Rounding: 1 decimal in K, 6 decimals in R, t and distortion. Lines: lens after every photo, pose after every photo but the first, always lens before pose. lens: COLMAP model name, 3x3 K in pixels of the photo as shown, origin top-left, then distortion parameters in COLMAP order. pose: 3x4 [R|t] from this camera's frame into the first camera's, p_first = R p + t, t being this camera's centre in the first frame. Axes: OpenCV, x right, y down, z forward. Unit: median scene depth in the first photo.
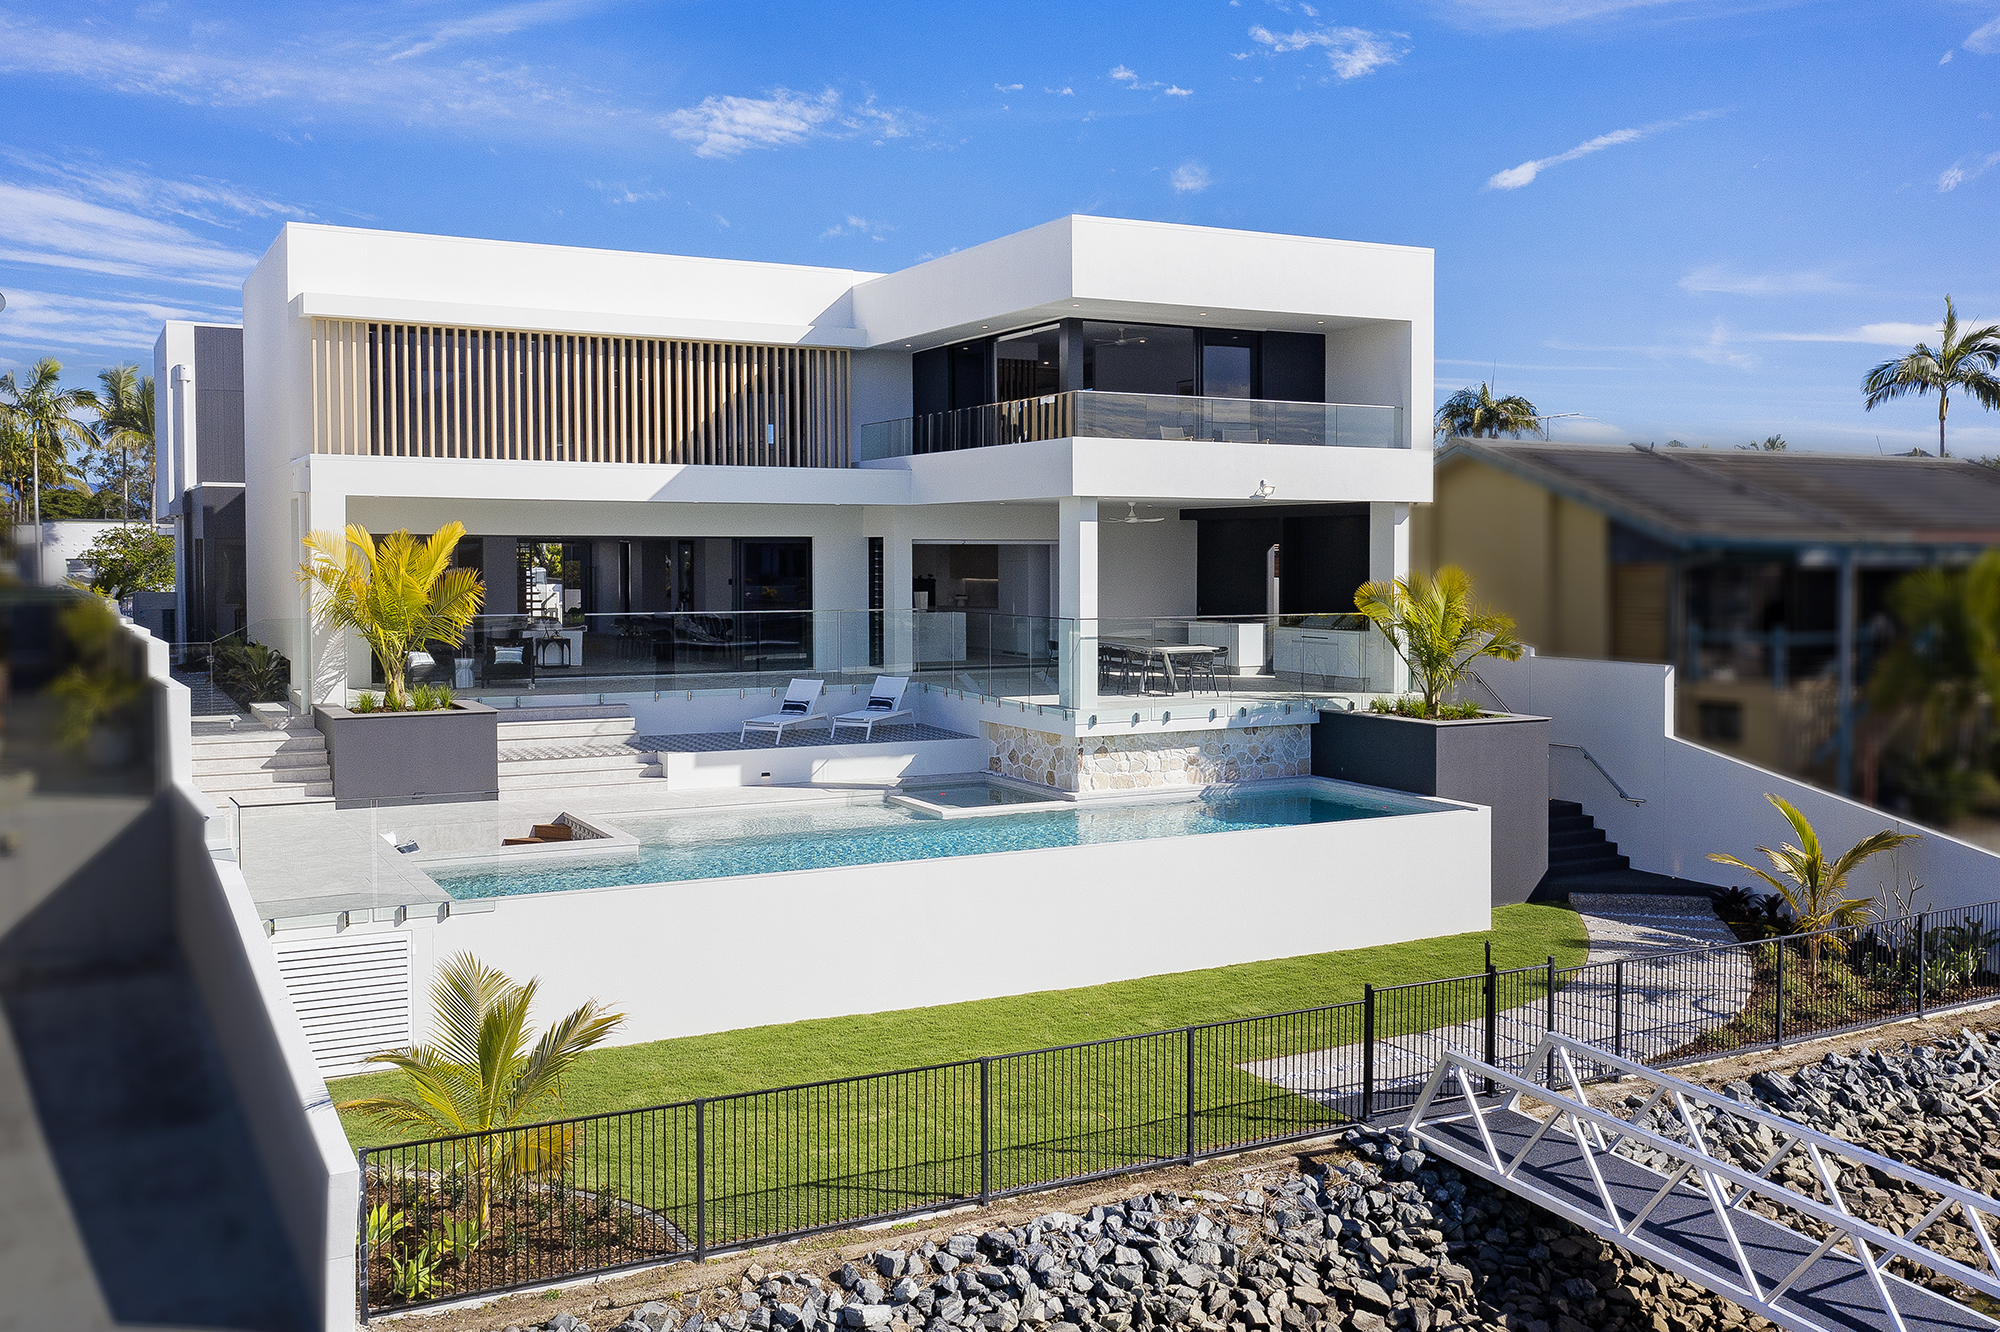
lens RADIAL K [[1712.0, 0, 920.0], [0, 1712.0, 629.5], [0, 0, 1]] dist [0.001384, -0.010707]
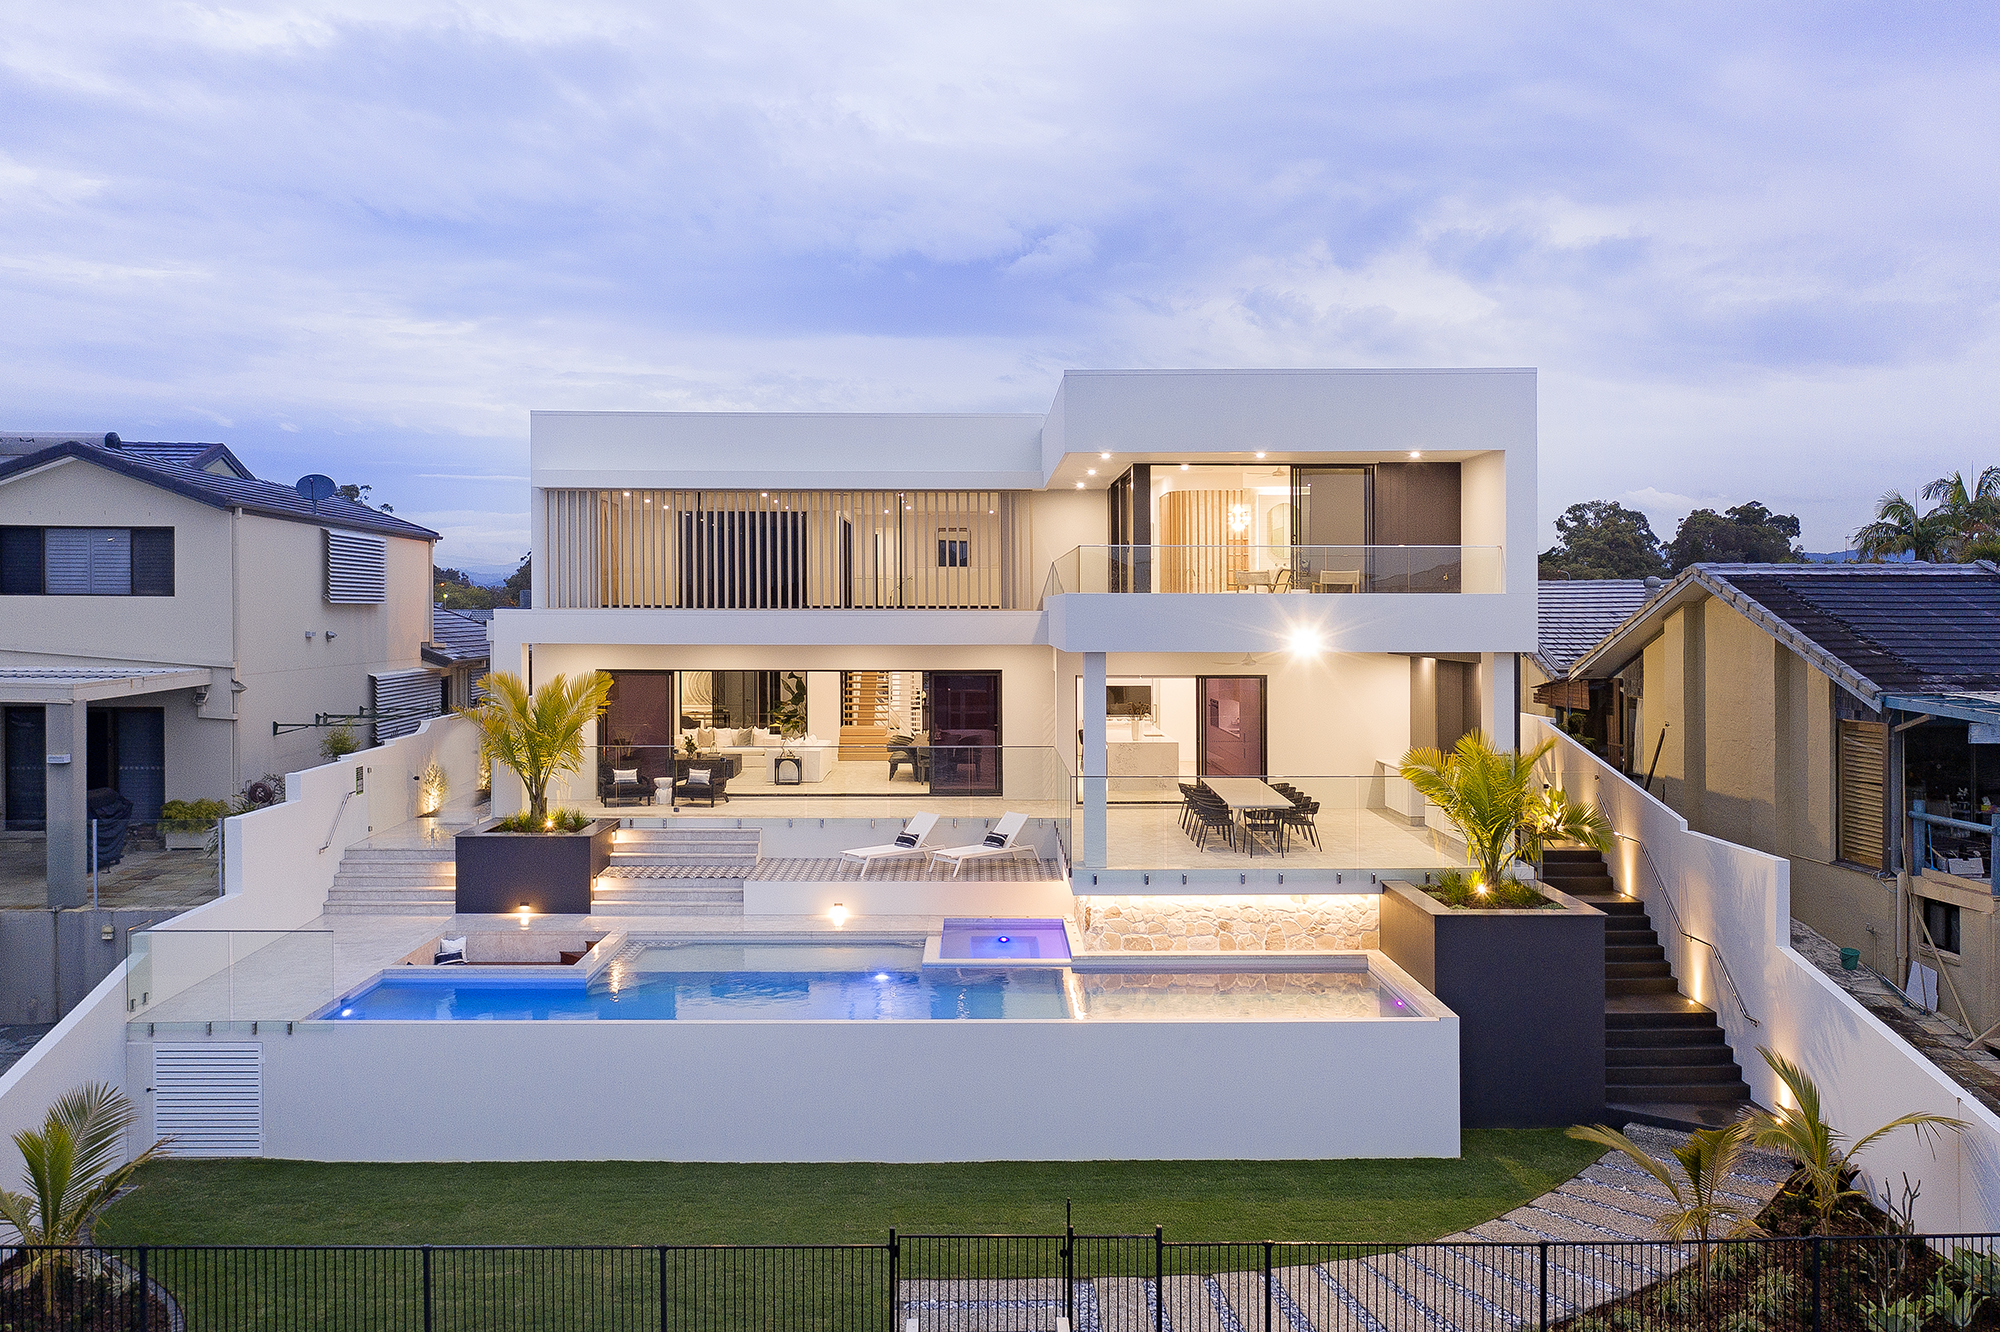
lens RADIAL K [[1589.7, 0, 999.3], [0, 1589.7, 617.4], [0, 0, 1]] dist [-0.006312, -0.007671]
pose [[0.902149, 0.003049, -0.431414, 0.415686], [-0.020967, 0.999103, -0.036785, -0.058828], [0.430915, 0.042231, 0.901404, 0.135185]]
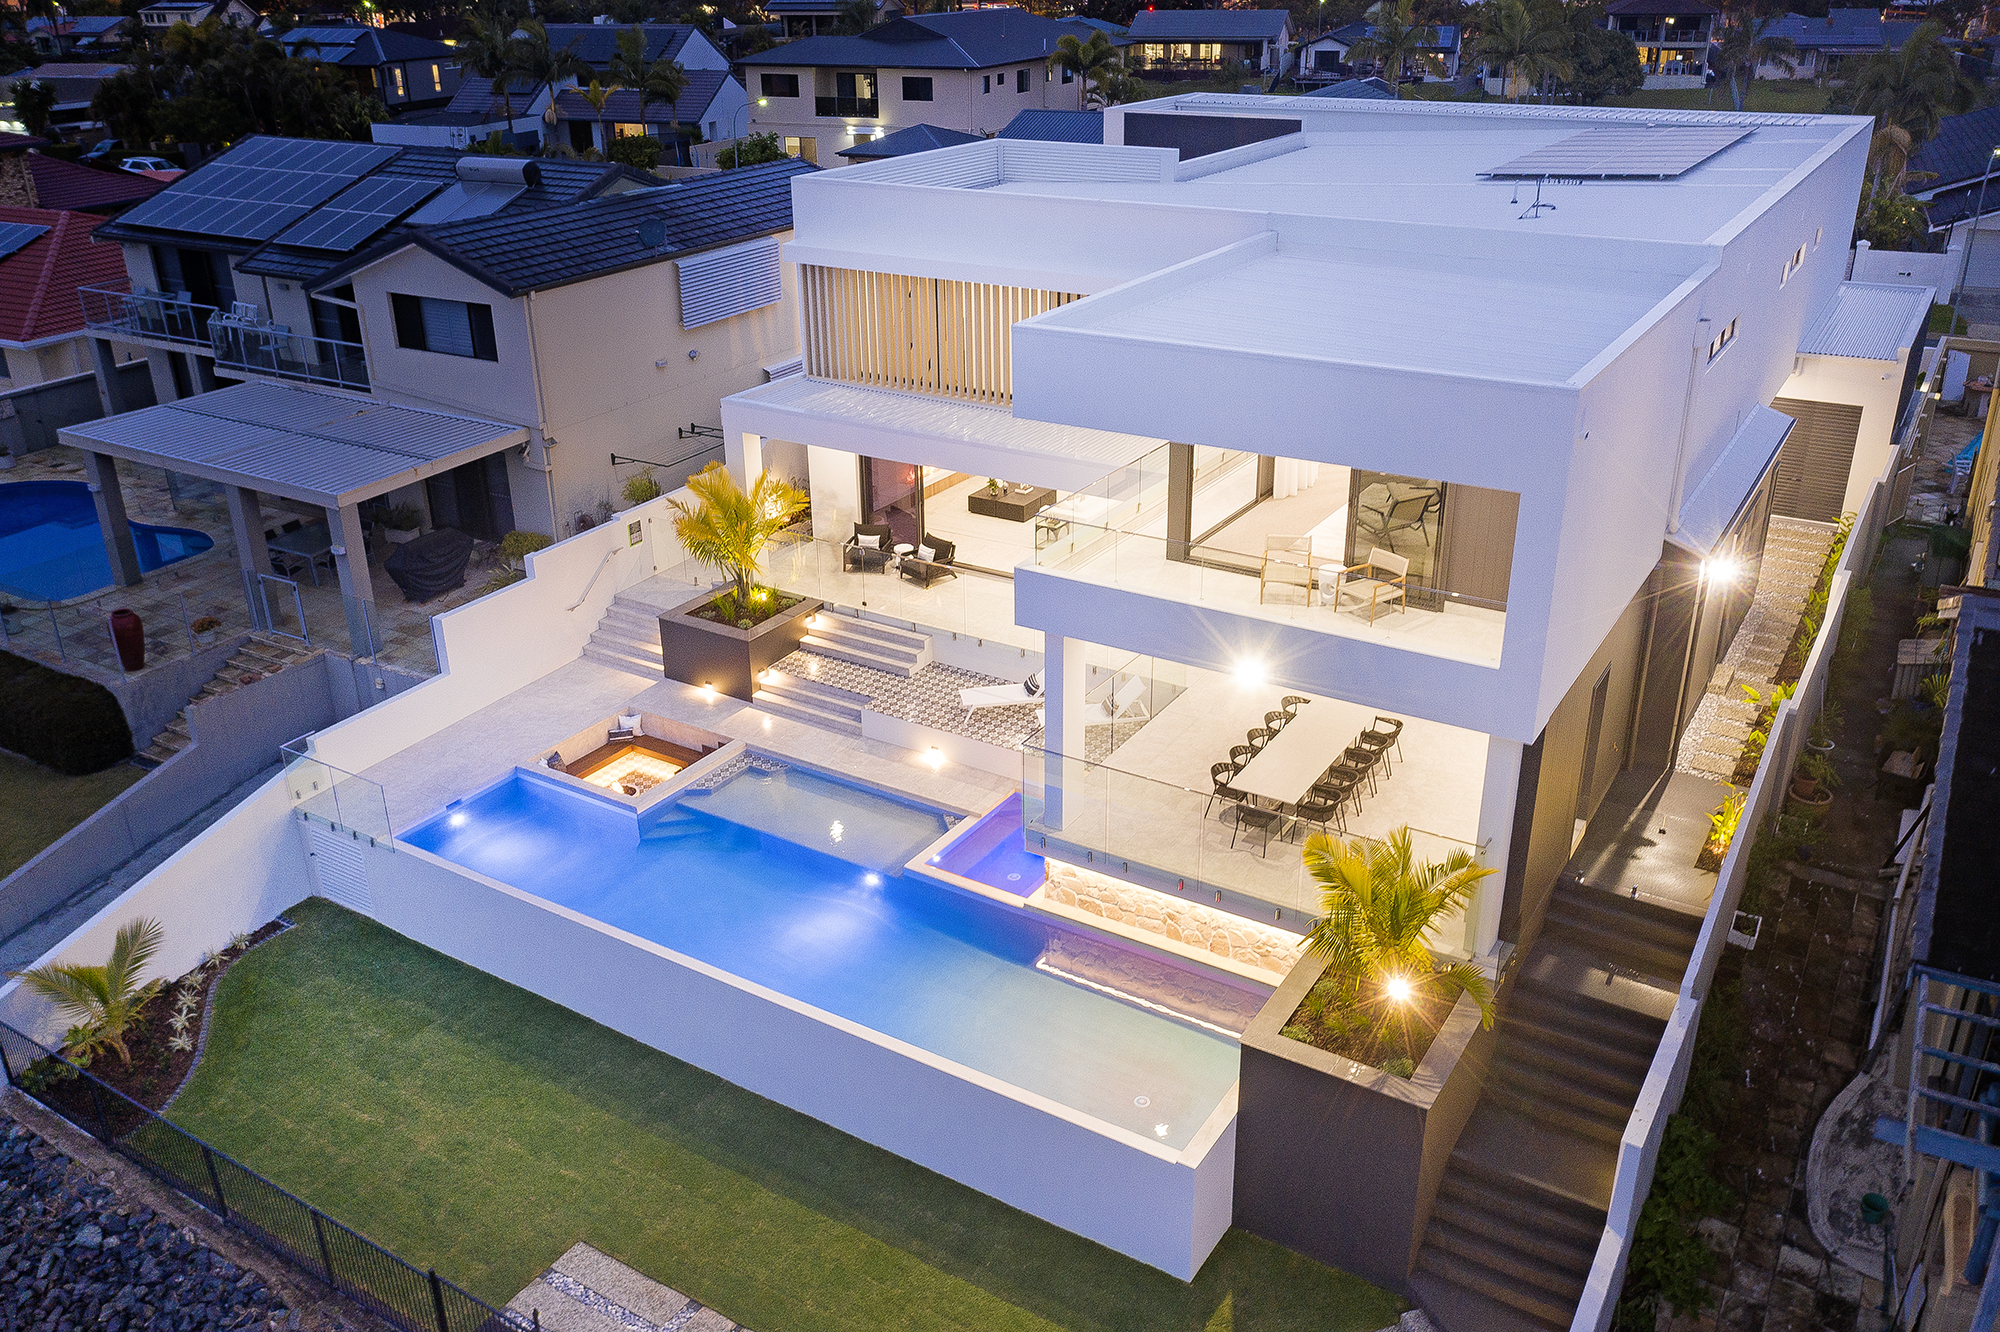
lens RADIAL K [[1589.7, 0, 999.3], [0, 1589.7, 617.4], [0, 0, 1]] dist [-0.006312, -0.007671]
pose [[0.511649, 0.329960, -0.793310, 0.712118], [-0.028119, 0.929255, 0.368368, -0.373105], [0.858734, -0.166168, 0.484731, 0.531278]]
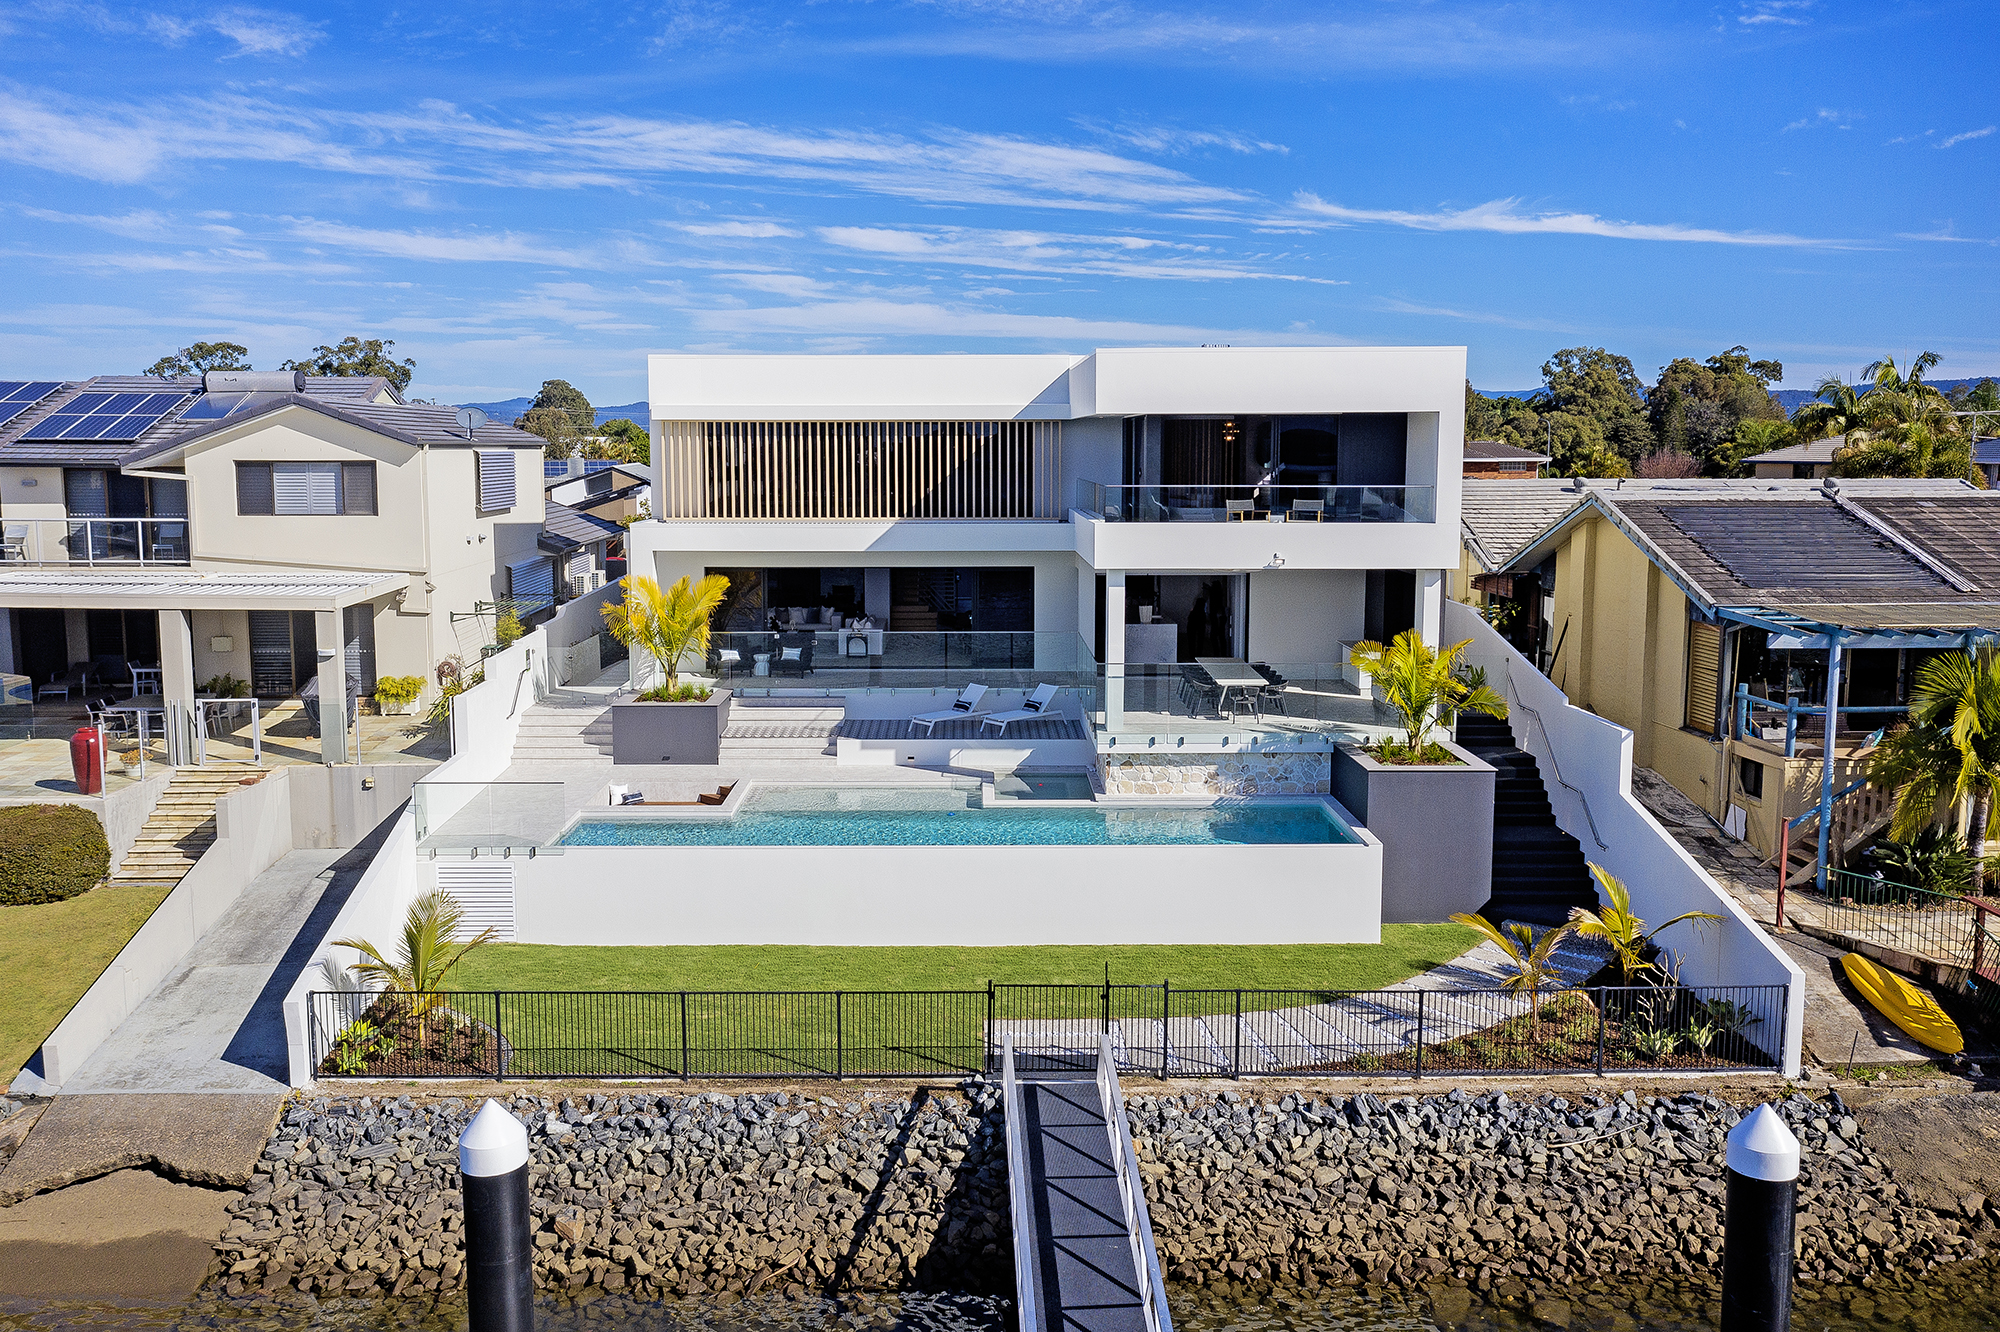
lens RADIAL K [[1548.2, 0, 963.5], [0, 1548.2, 667.1], [0, 0, 1]] dist [-0.002839, 0.000577]
pose [[0.894150, 0.059850, -0.443750, 0.481361], [-0.017675, 0.994972, 0.098579, -0.108429], [0.447418, -0.080301, 0.890712, -0.084097]]
